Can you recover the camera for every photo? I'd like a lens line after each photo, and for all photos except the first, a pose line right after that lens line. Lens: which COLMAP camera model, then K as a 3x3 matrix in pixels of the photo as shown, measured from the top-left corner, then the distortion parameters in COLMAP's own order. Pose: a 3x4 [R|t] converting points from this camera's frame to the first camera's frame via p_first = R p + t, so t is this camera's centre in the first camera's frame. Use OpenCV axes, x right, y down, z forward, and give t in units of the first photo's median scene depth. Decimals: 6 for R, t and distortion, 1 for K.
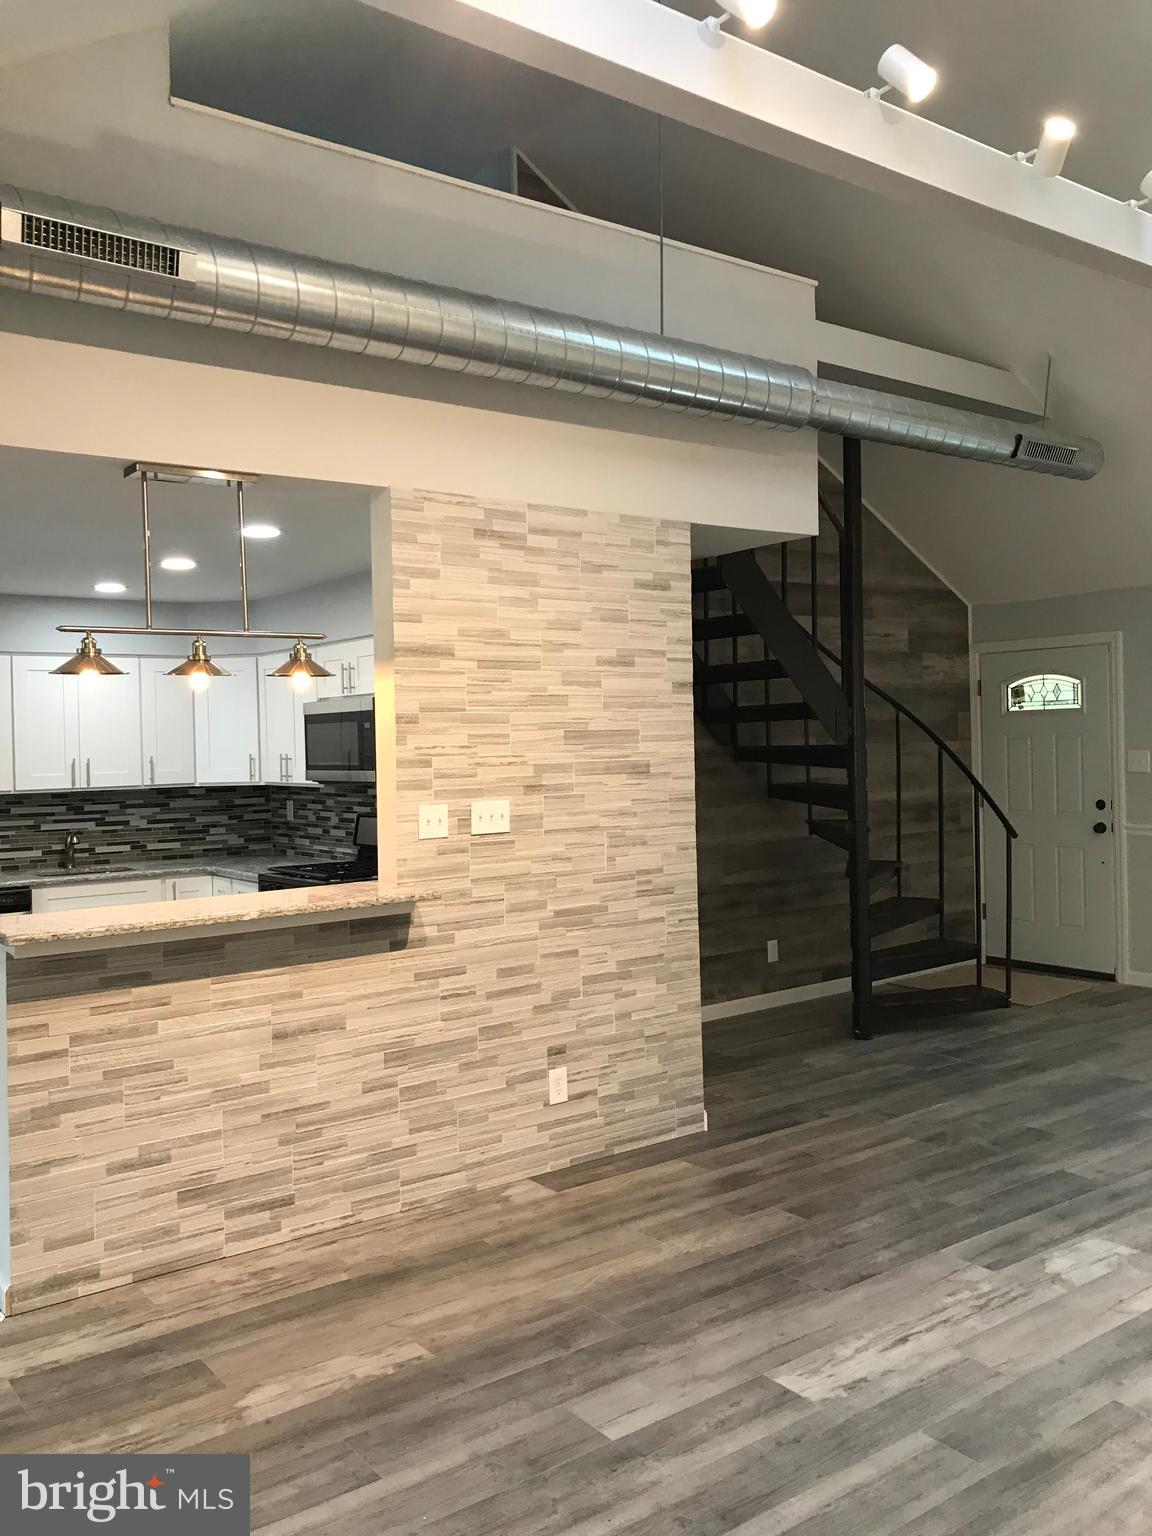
lens RADIAL K [[1272.8, 0, 576.8], [0, 1272.8, 735.9], [0, 0, 1]] dist [0.038631, -0.045956]
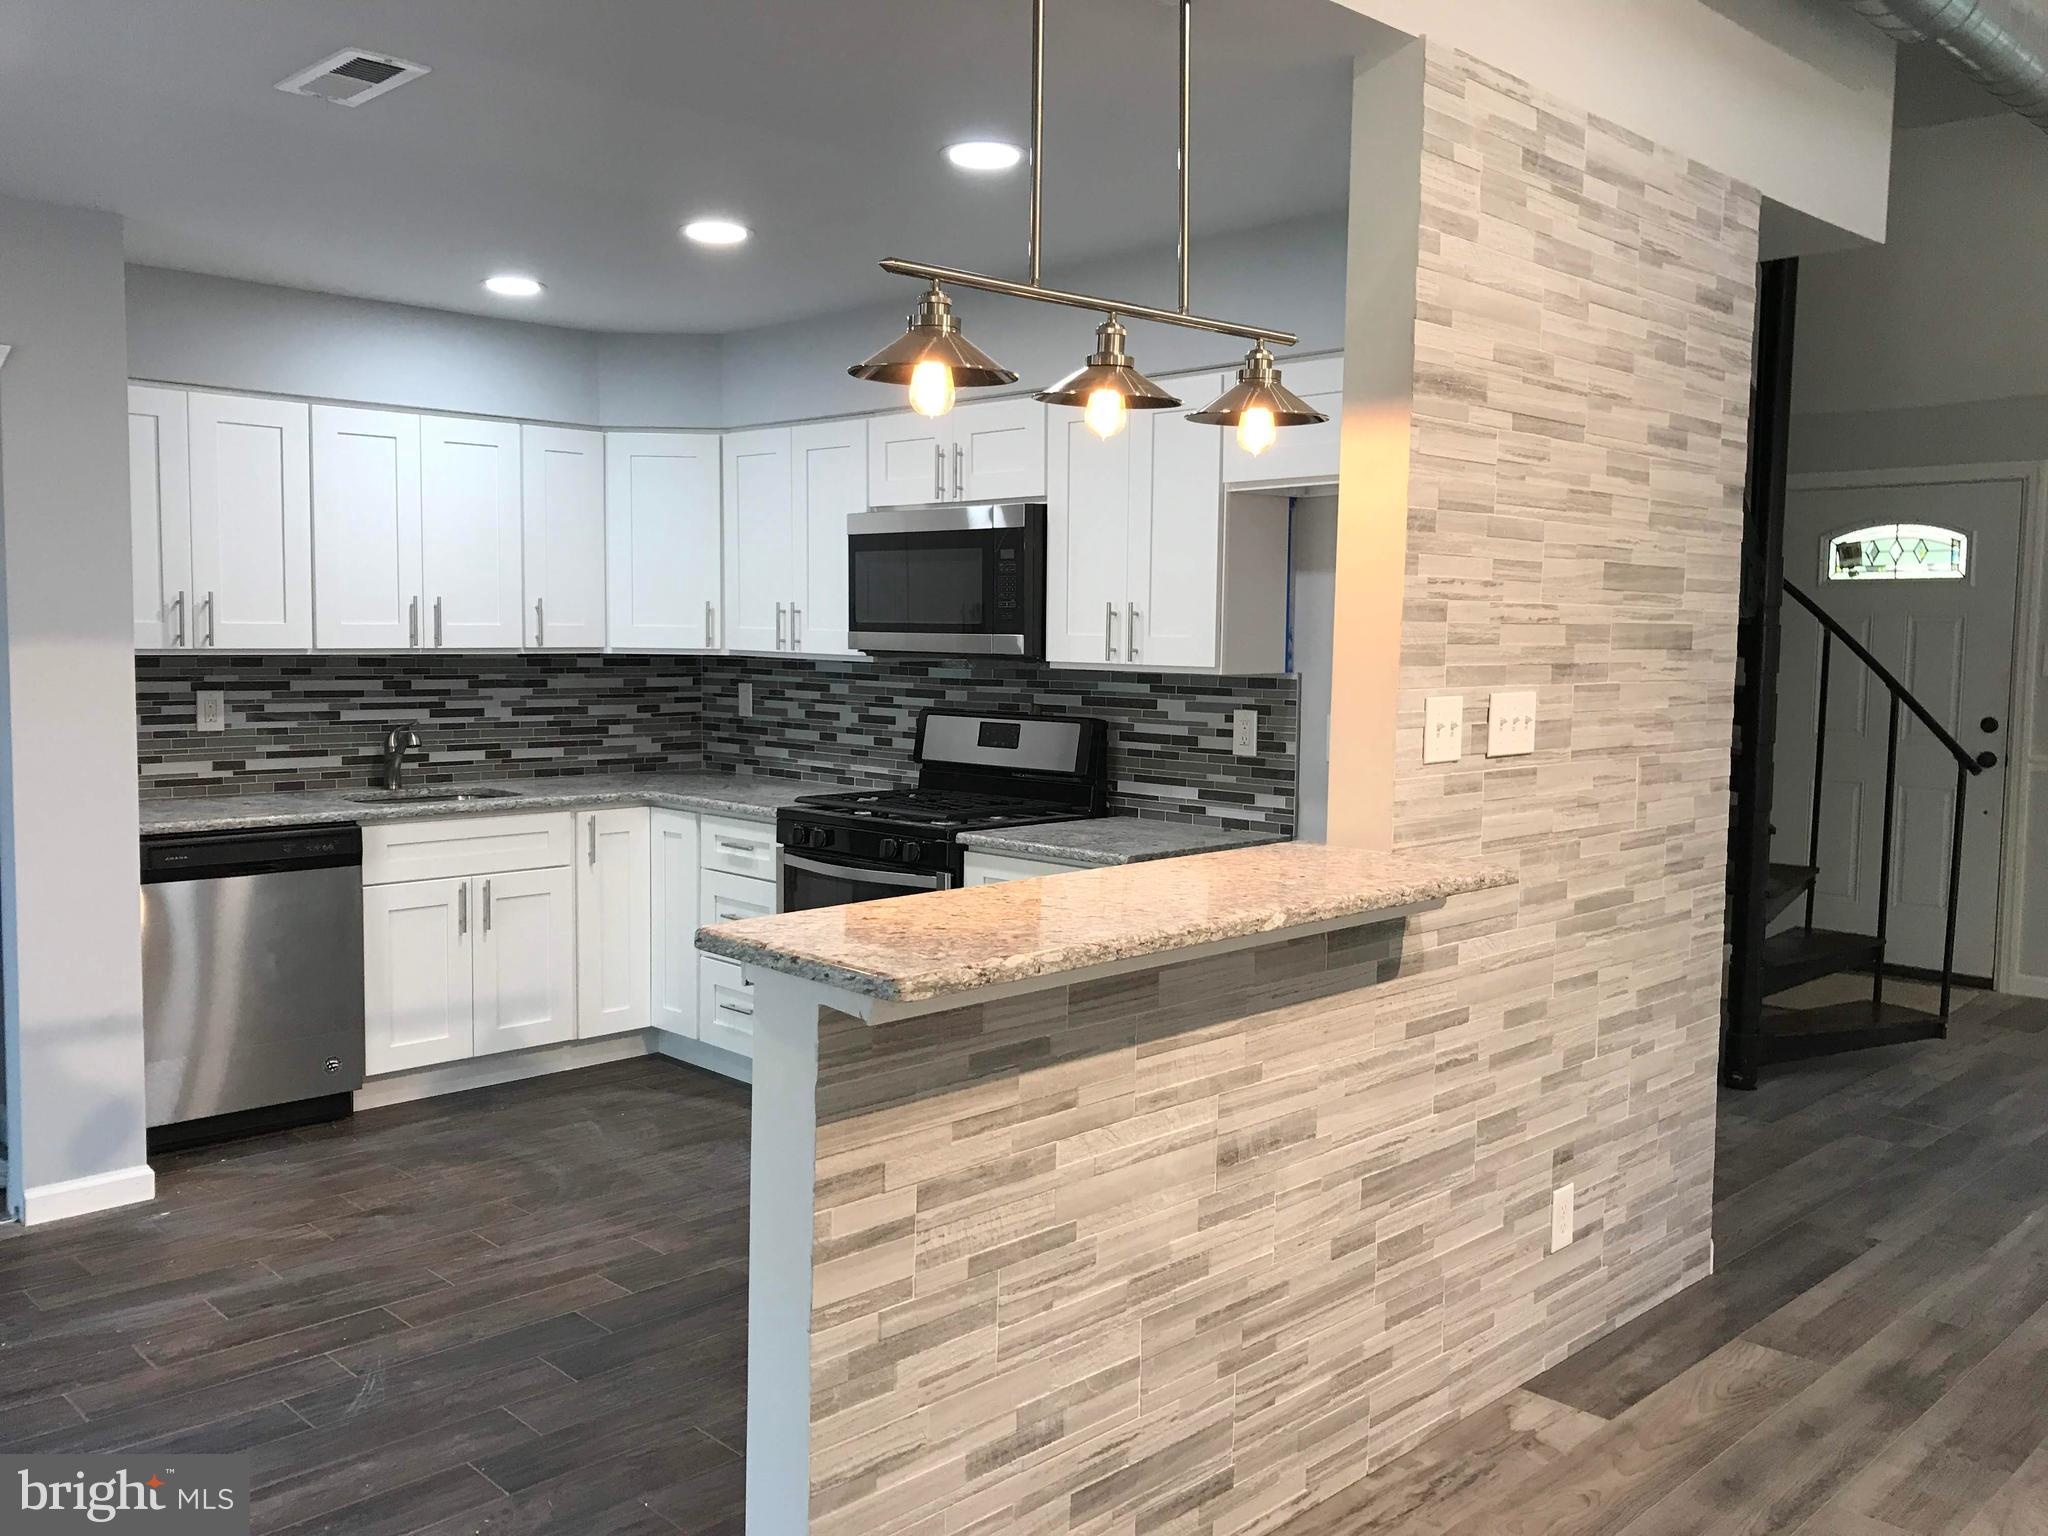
lens RADIAL K [[1697.0, 0, 1028.6], [0, 1697.0, 755.4], [0, 0, 1]] dist [0.038631, -0.045956]
pose [[0.990580, 0.024201, 0.134777, -0.347035], [-0.035195, 0.996190, 0.079794, 0.028002], [-0.132333, -0.083786, 0.987658, 0.331885]]
